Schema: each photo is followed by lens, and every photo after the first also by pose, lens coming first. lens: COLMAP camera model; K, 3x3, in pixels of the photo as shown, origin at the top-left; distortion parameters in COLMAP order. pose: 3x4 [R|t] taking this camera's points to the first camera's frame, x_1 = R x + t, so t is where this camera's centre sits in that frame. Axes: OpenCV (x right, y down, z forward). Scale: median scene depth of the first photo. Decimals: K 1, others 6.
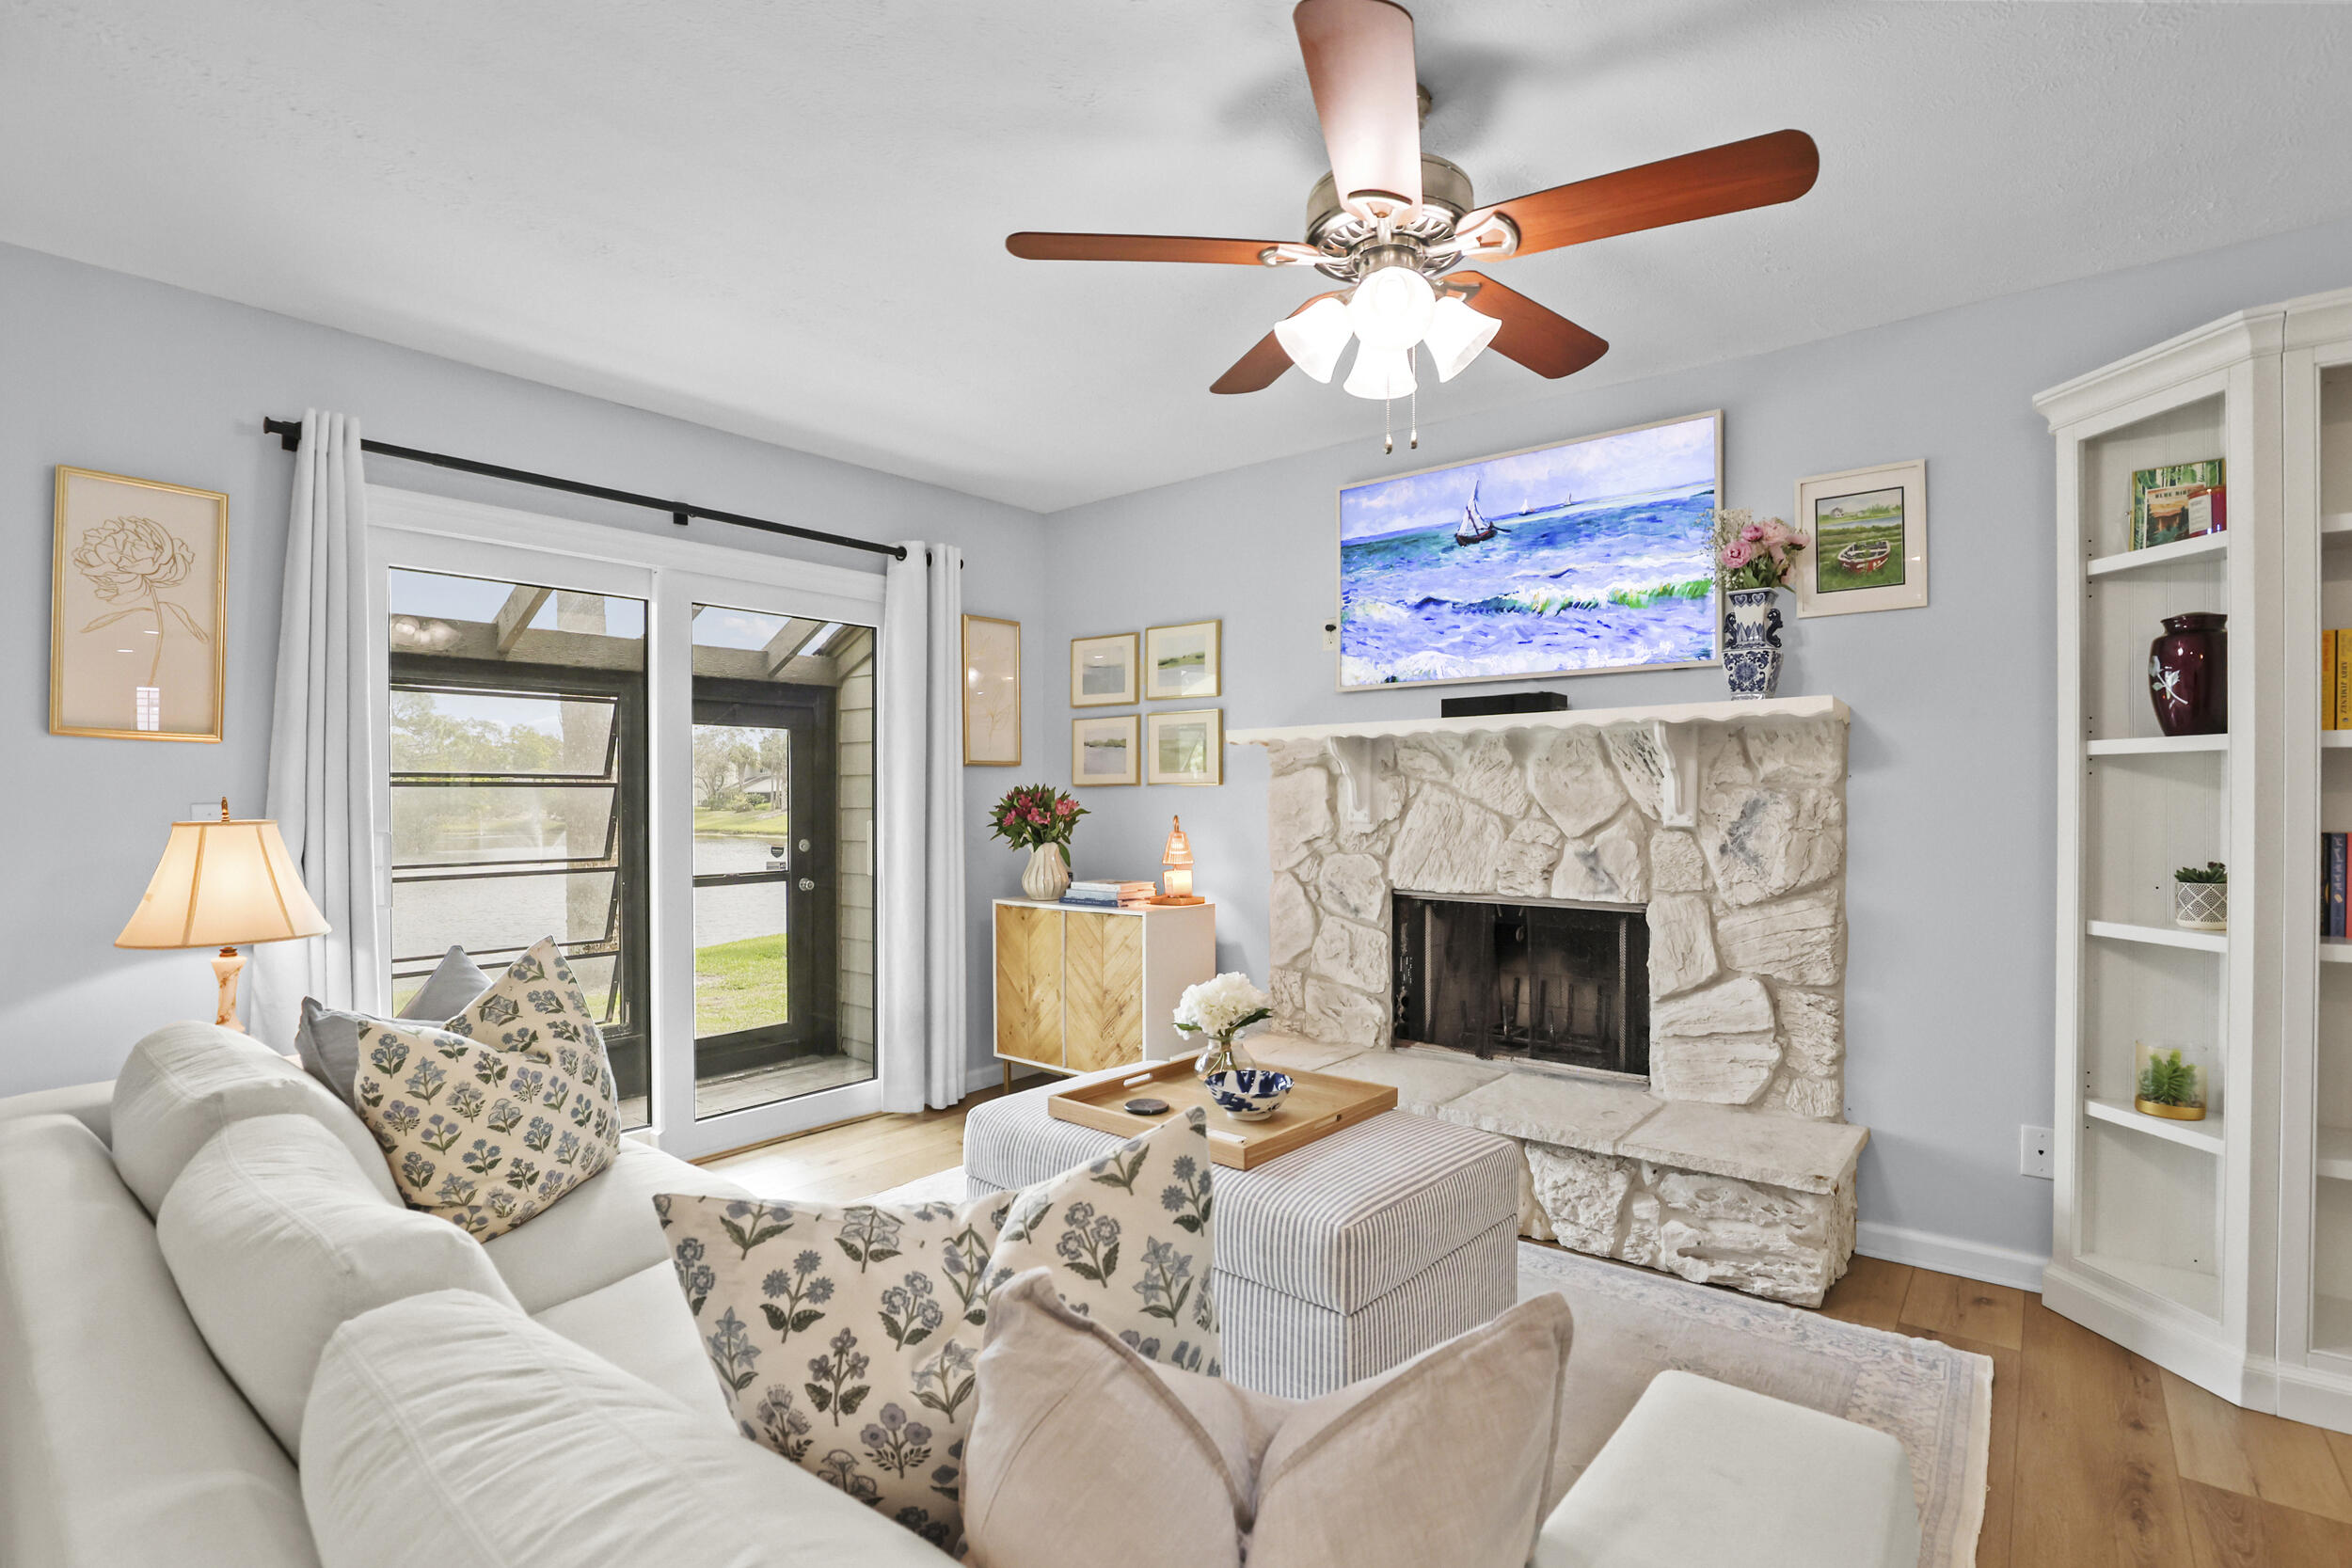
lens RADIAL K [[1091.5, 0, 1180.1], [0, 1091.5, 806.0], [0, 0, 1]] dist [-0.033946, 0.005787]
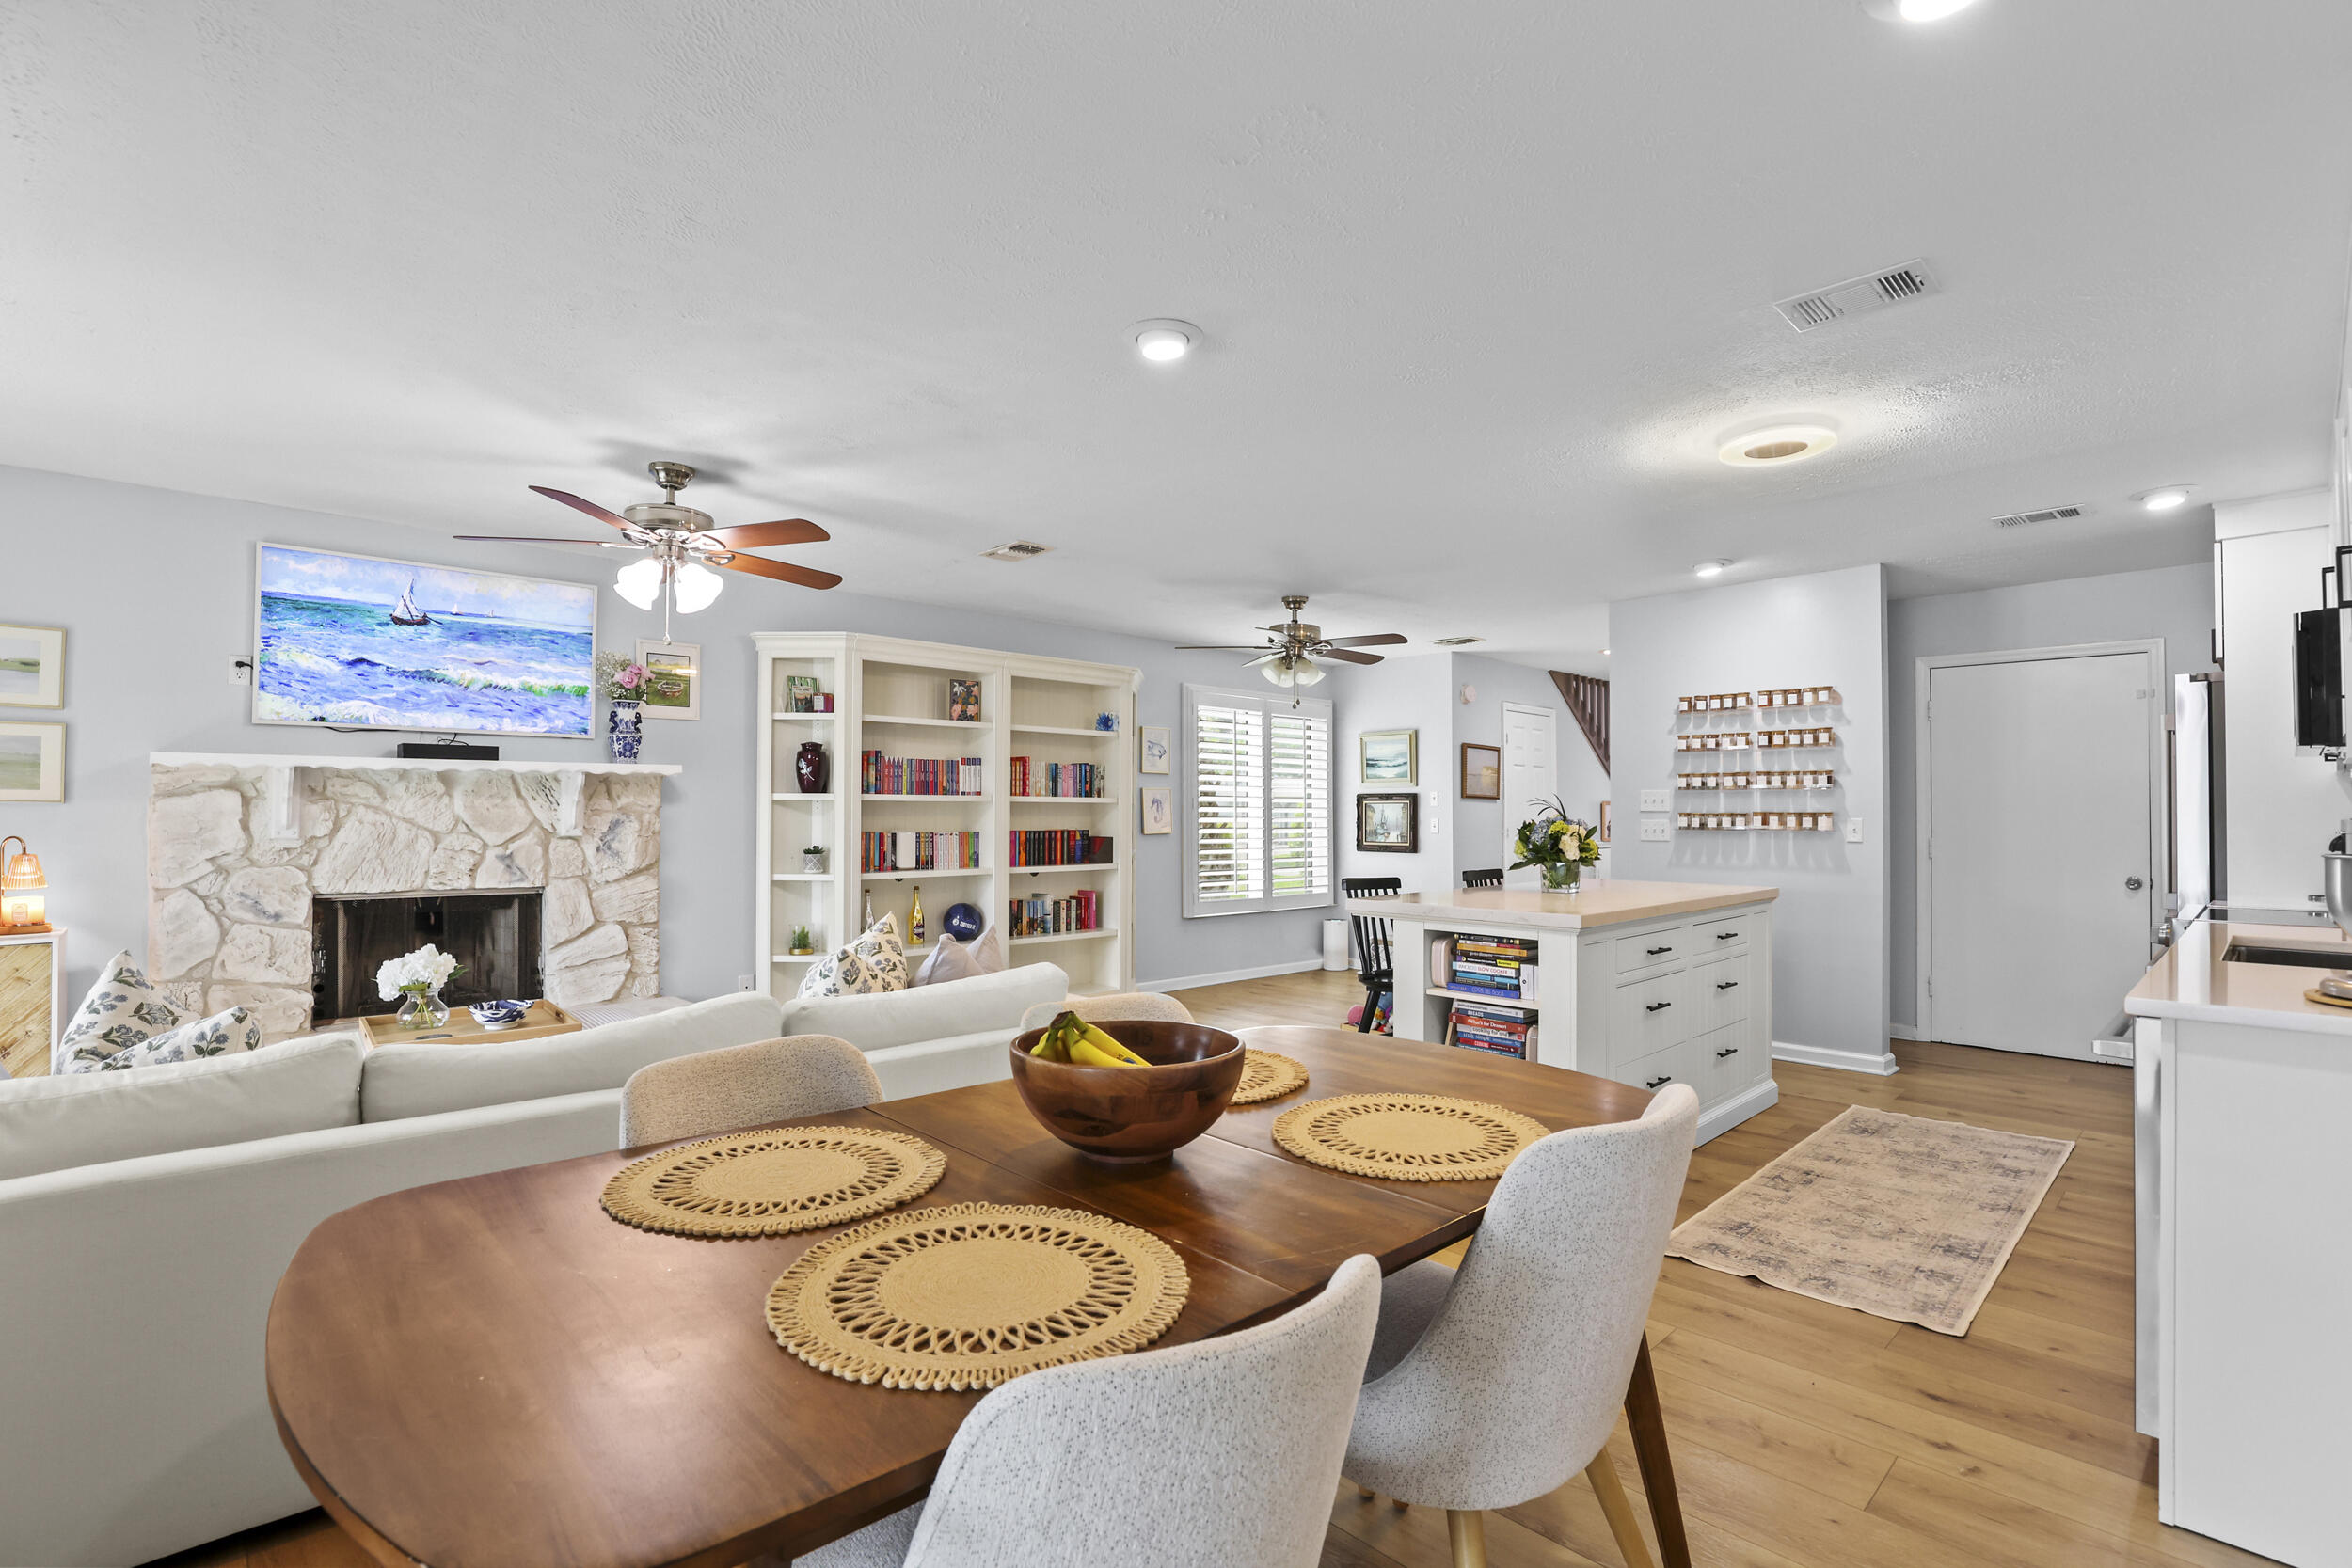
lens RADIAL K [[1091.5, 0, 1188.3], [0, 1091.5, 796.0], [0, 0, 1]] dist [-0.033946, 0.005787]
pose [[0.124959, 0.020018, 0.991960, -0.943666], [0.004784, 0.999773, -0.020778, -0.002939], [-0.992150, 0.007342, 0.124835, -0.104784]]
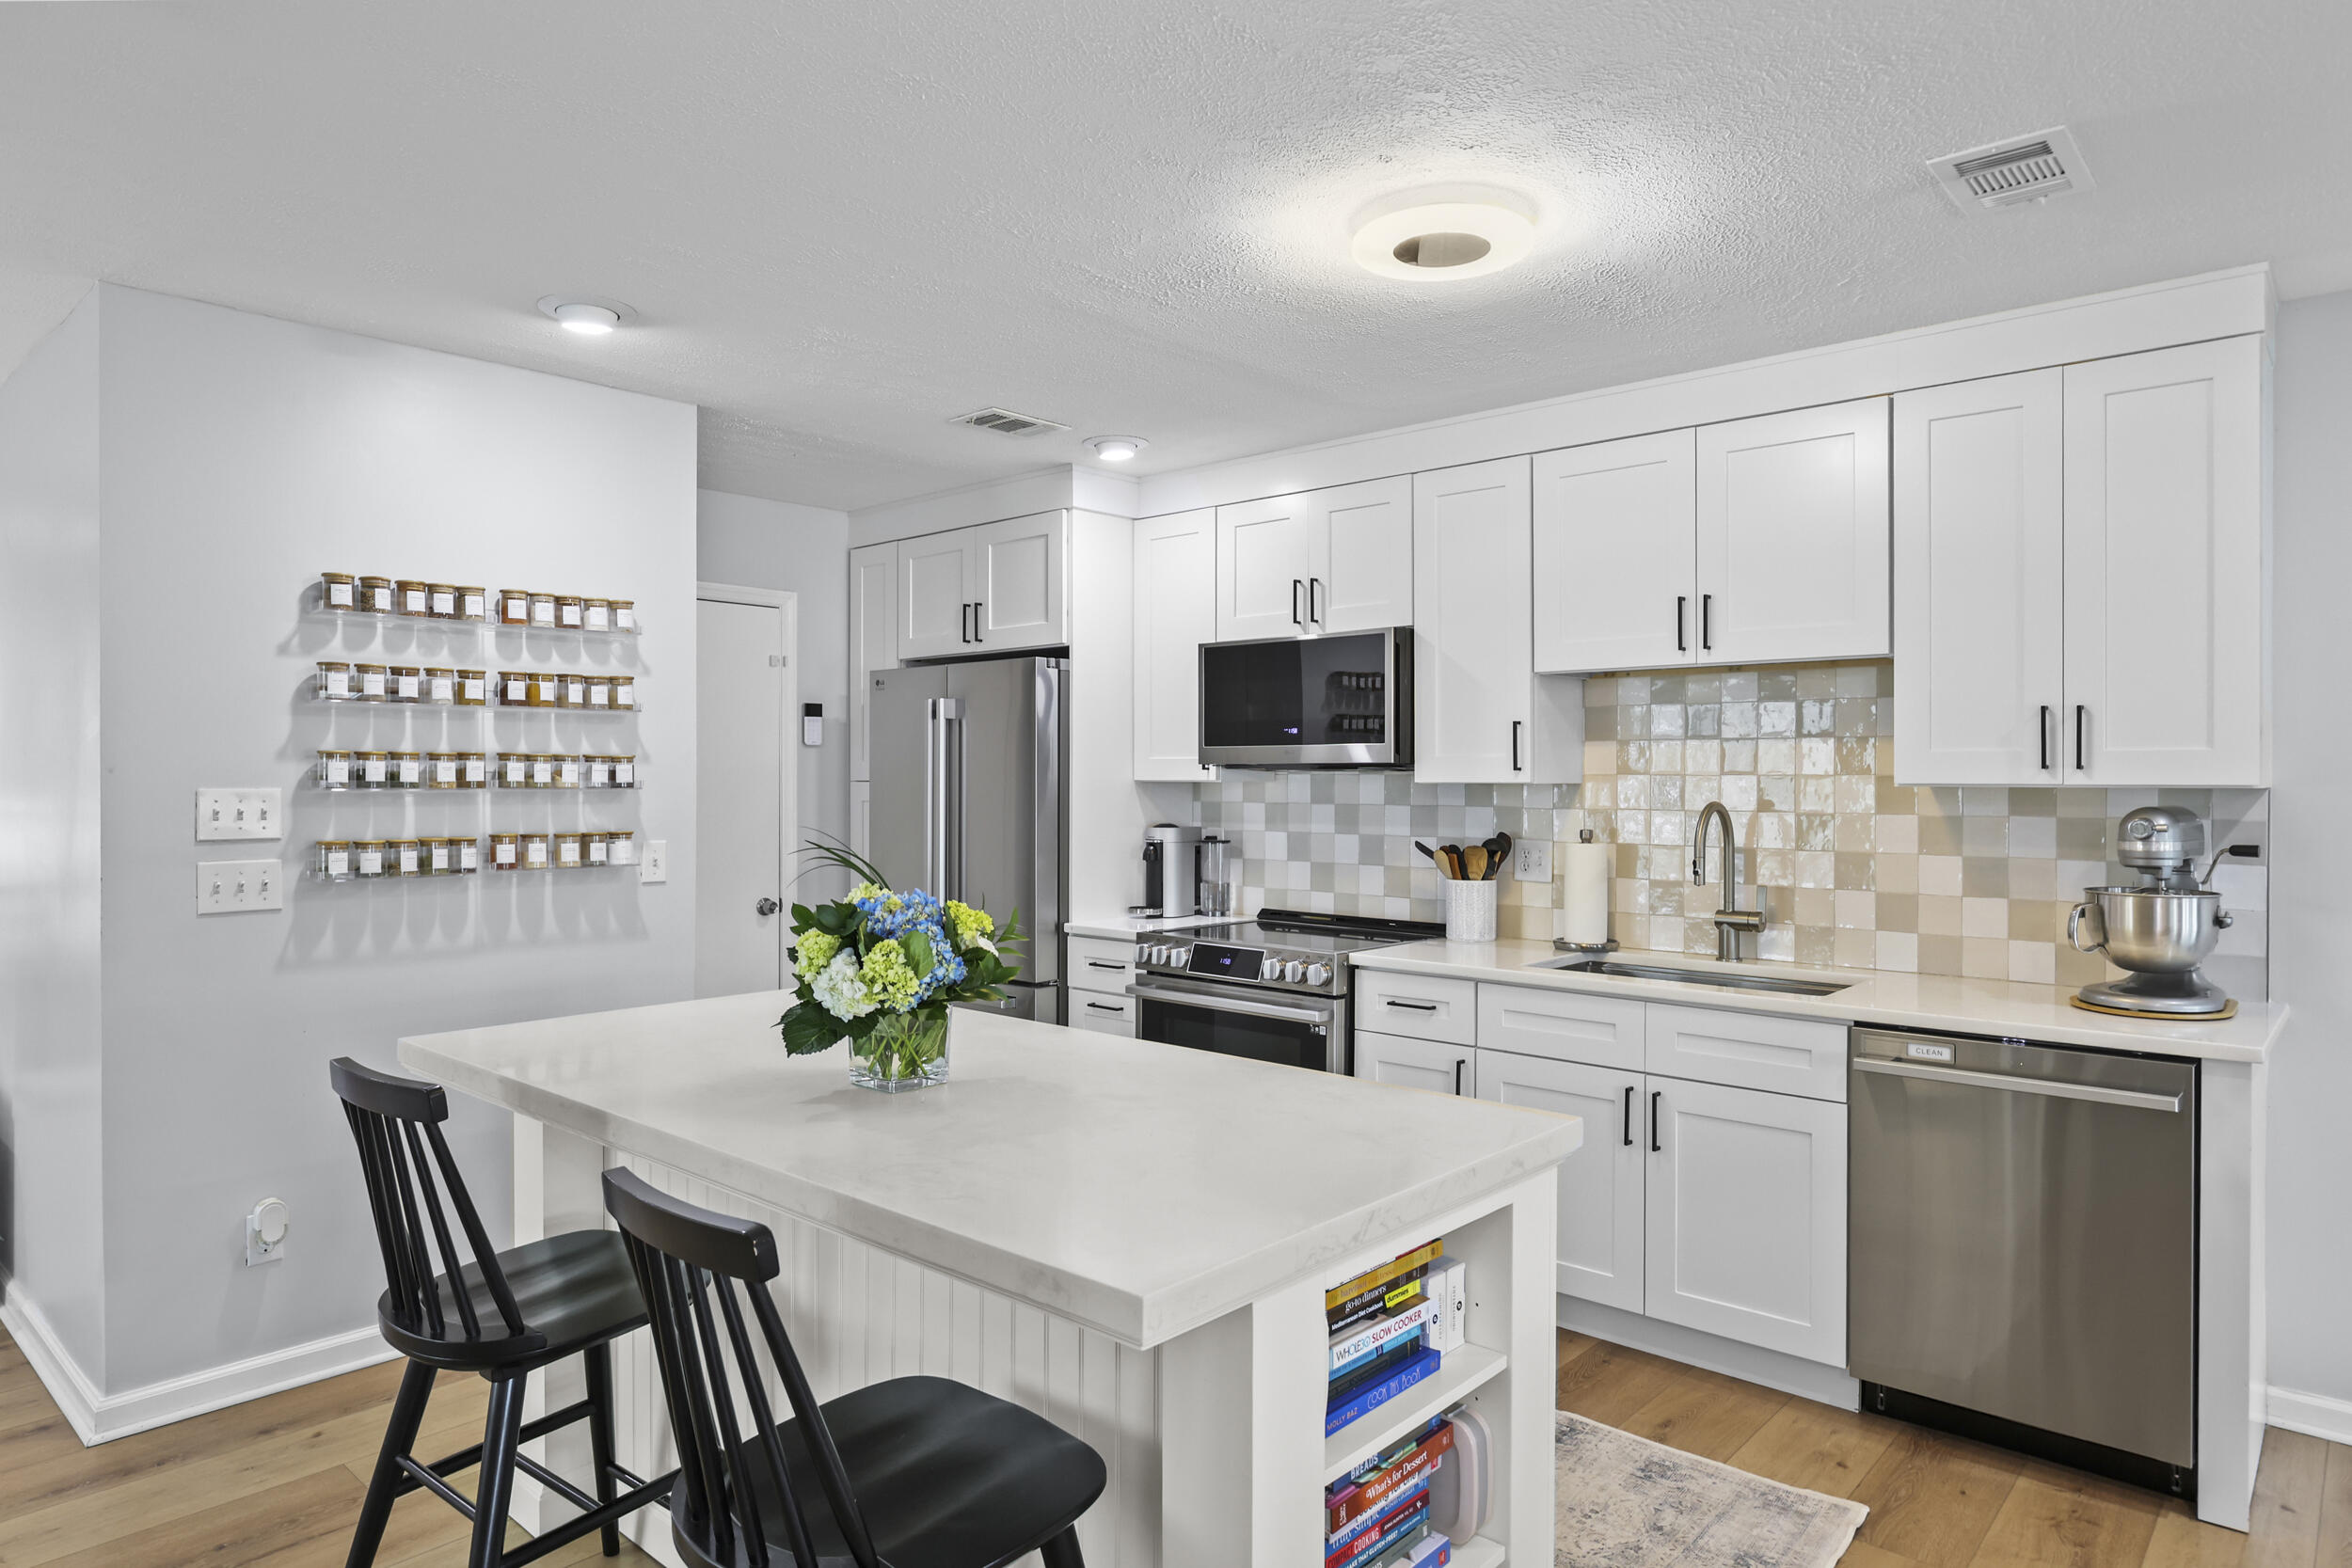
lens RADIAL K [[1380.7, 0, 1188.5], [0, 1380.7, 774.7], [0, 0, 1]] dist [-0.008440, 0.004512]
pose [[-0.998913, 0.000446, 0.046609, 0.238455], [0.000751, 0.999978, 0.006528, -0.059913], [-0.046605, 0.006556, -0.998892, 0.251701]]
